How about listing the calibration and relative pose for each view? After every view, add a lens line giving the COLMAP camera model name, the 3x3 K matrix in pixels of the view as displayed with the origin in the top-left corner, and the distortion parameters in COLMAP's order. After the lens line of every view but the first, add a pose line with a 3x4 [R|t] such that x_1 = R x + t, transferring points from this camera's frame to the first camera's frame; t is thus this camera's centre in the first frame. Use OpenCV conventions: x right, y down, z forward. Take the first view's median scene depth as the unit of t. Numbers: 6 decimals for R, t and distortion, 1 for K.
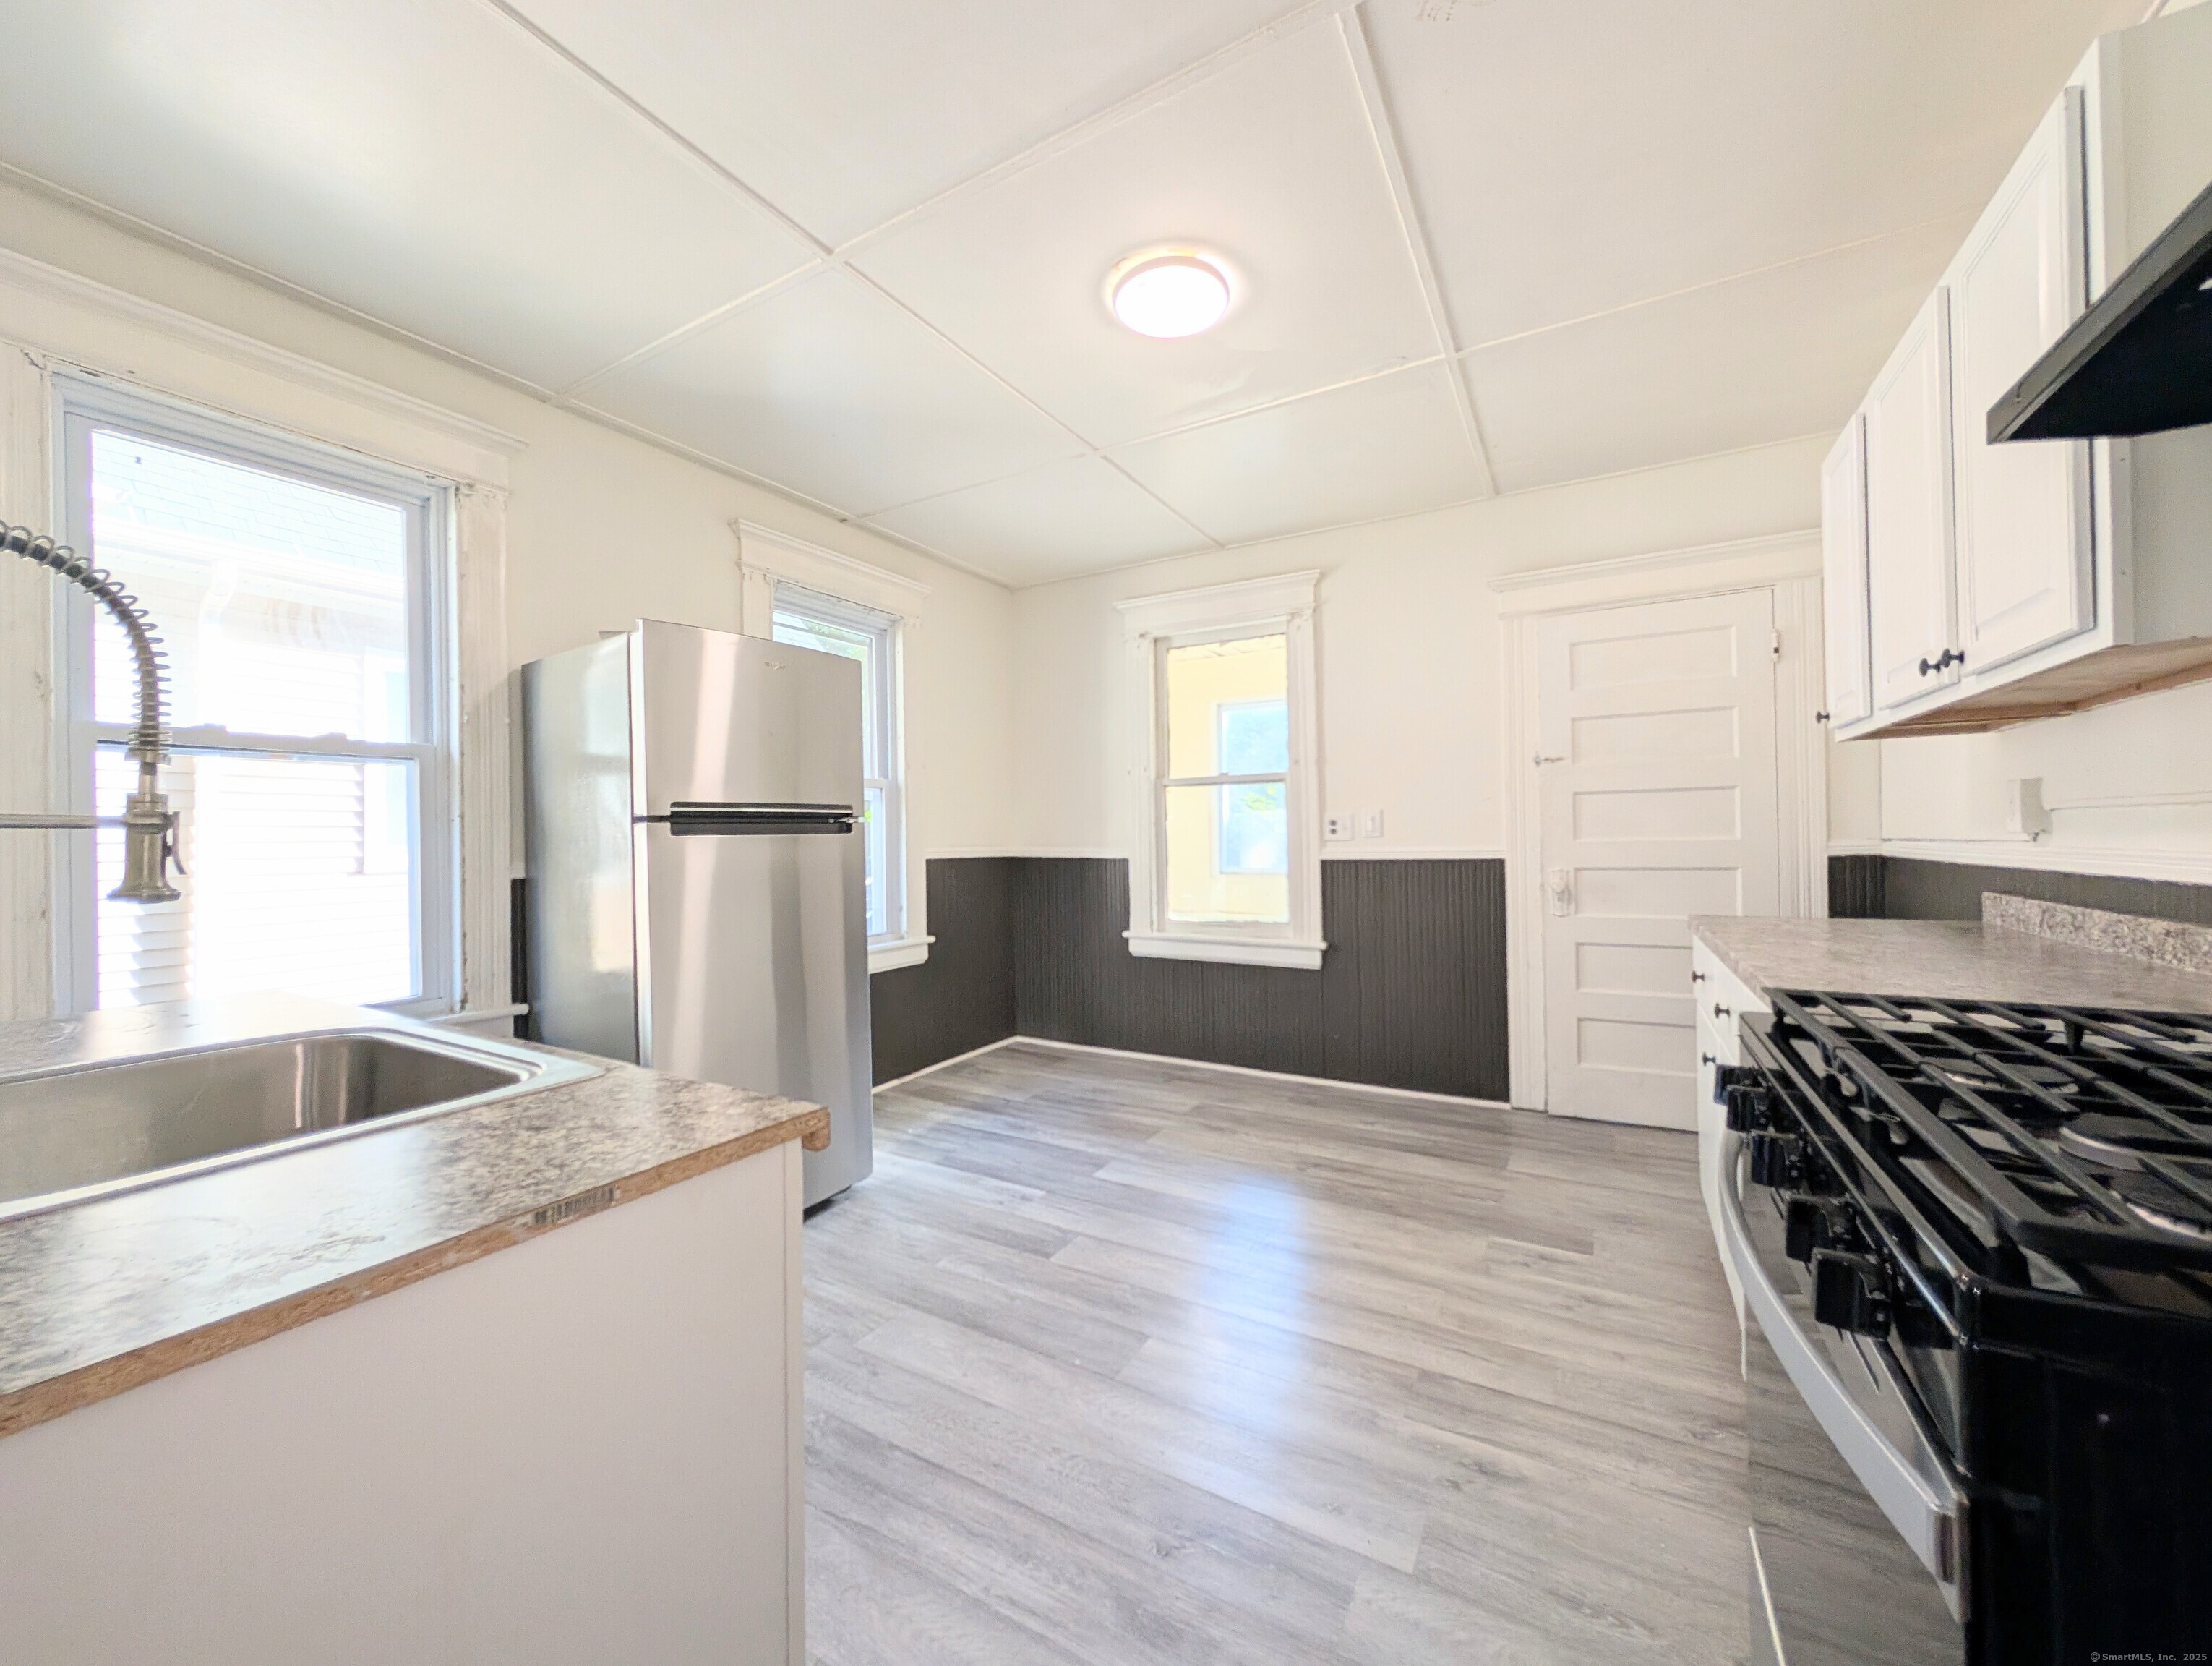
lens RADIAL K [[834.3, 0, 1109.6], [0, 834.3, 835.2], [0, 0, 1]] dist [-0.001561, 0.001202]
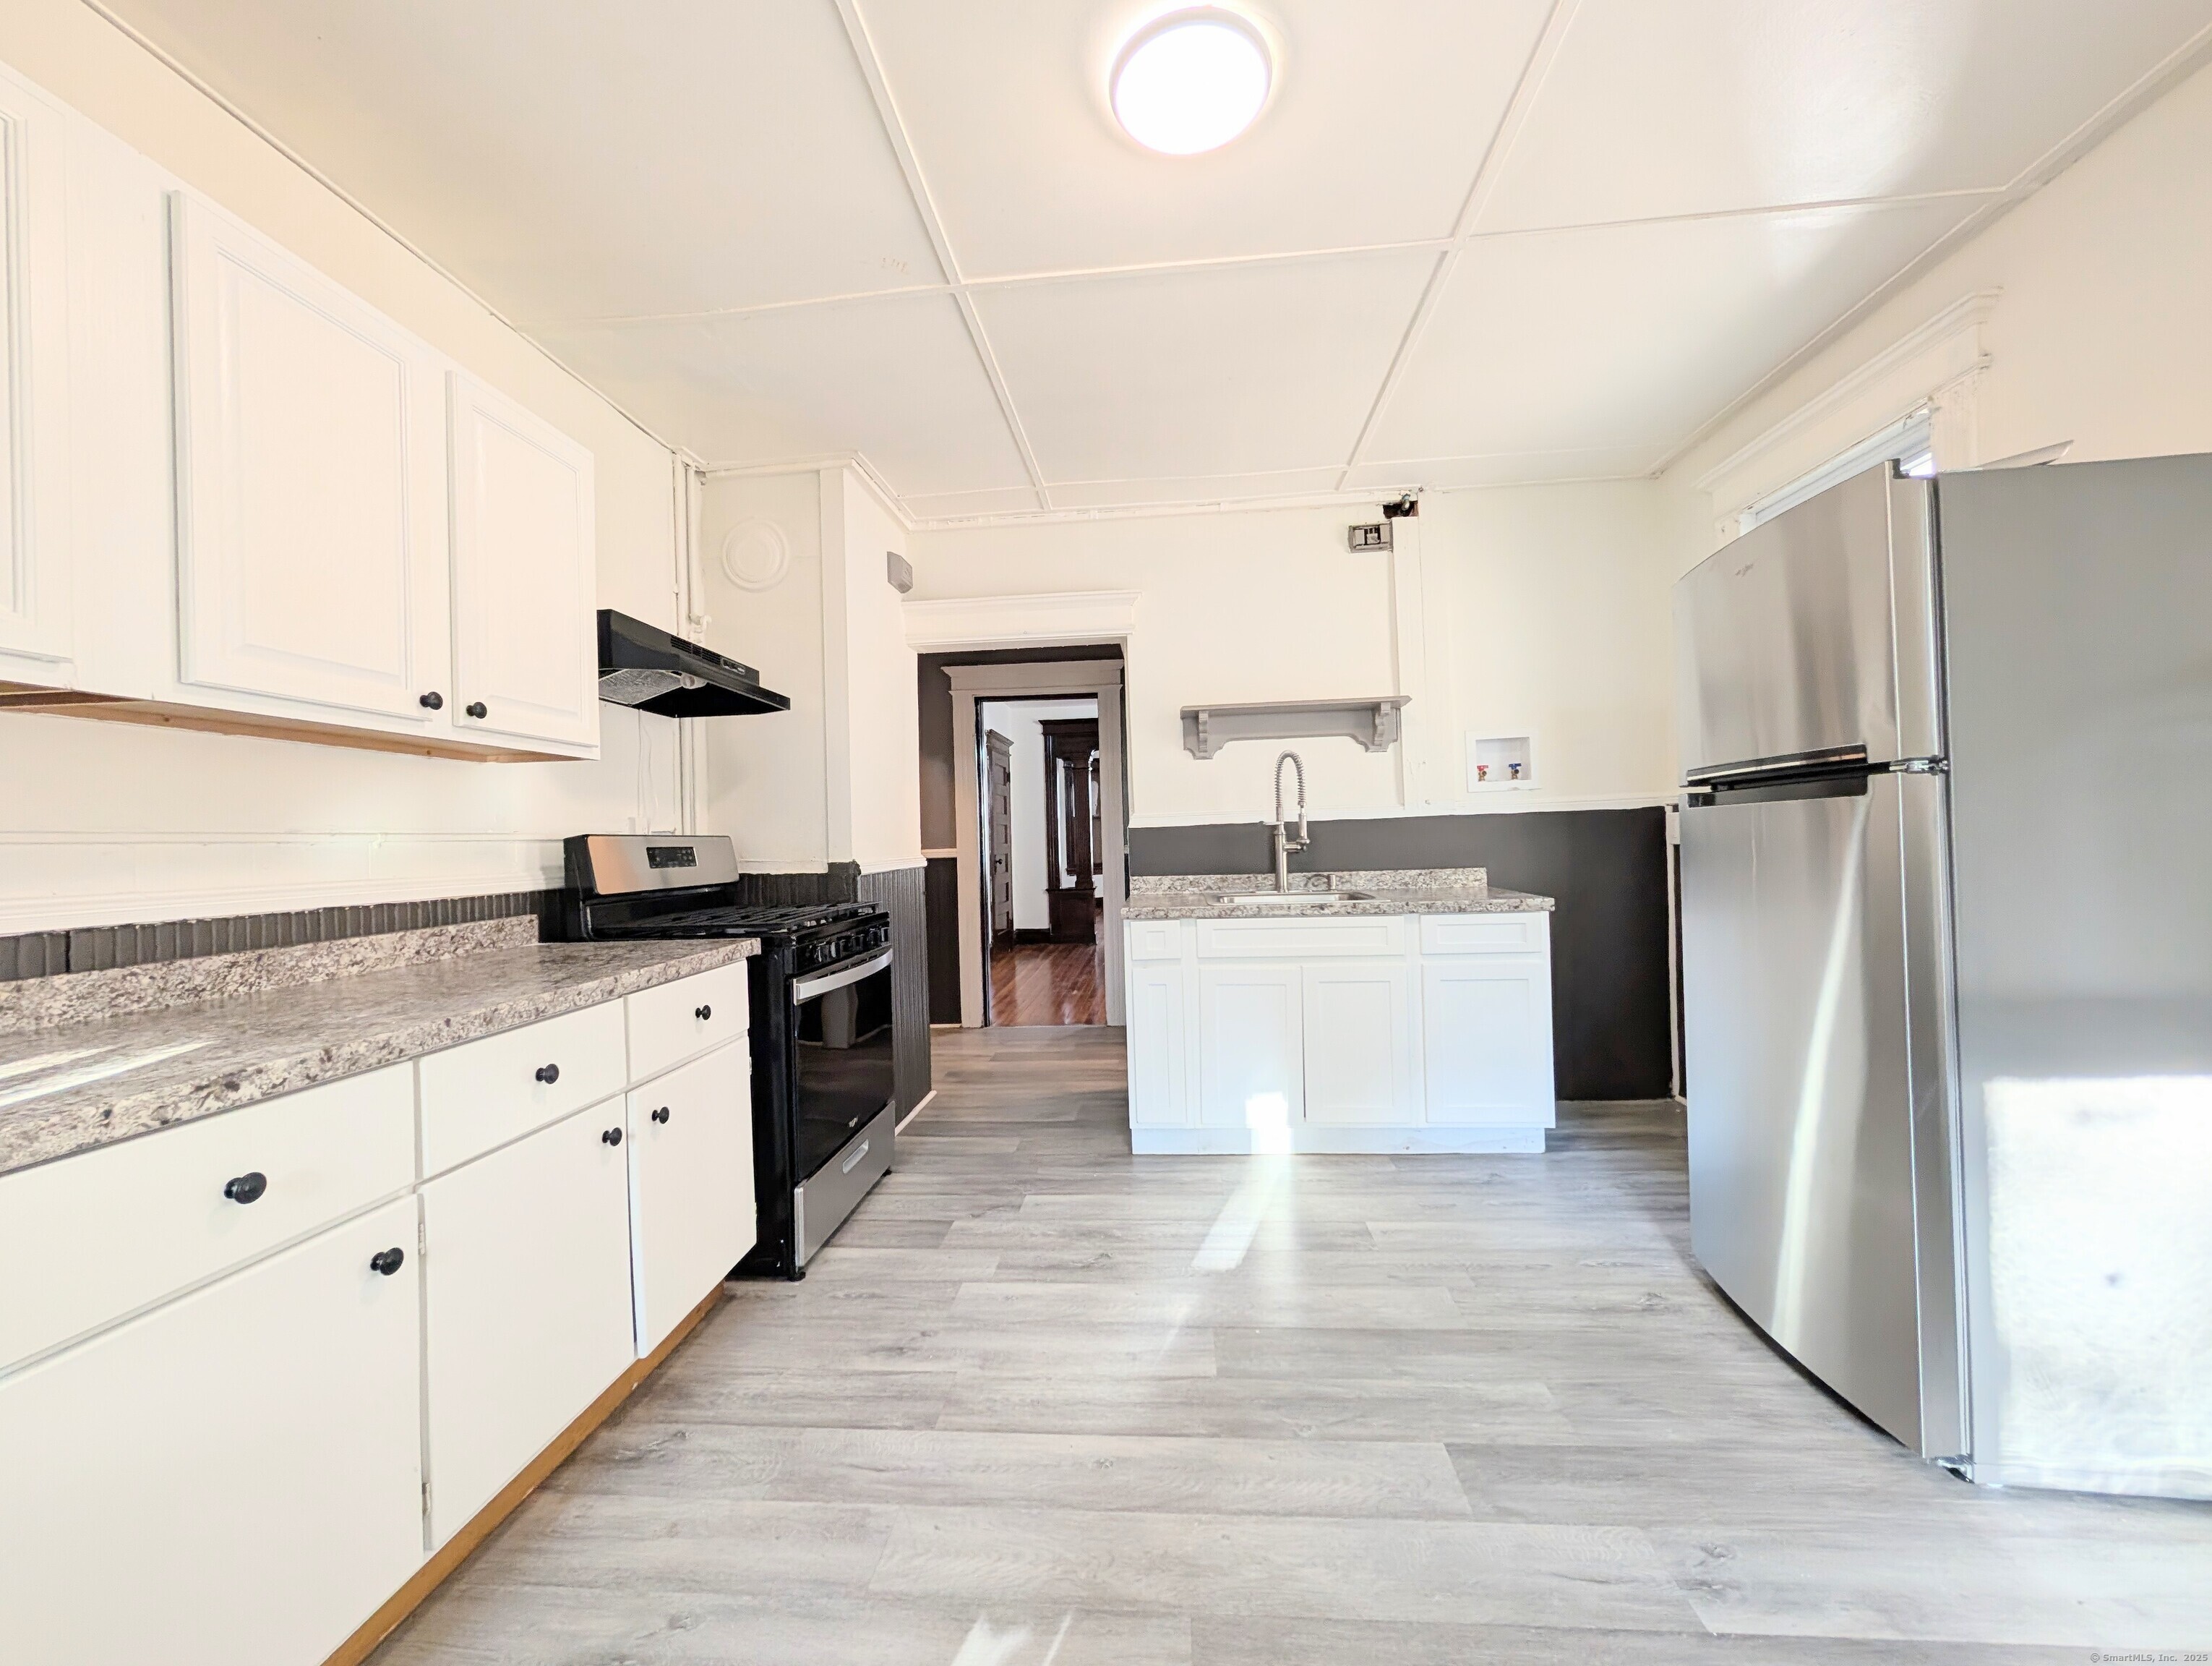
lens RADIAL K [[834.3, 0, 1108.9], [0, 834.3, 833.0], [0, 0, 1]] dist [-0.001561, 0.001202]
pose [[-0.901738, 0.038732, -0.430544, 0.663938], [0.045410, 0.998955, -0.005240, 0.006692], [0.429891, -0.024276, -0.902554, 2.250096]]
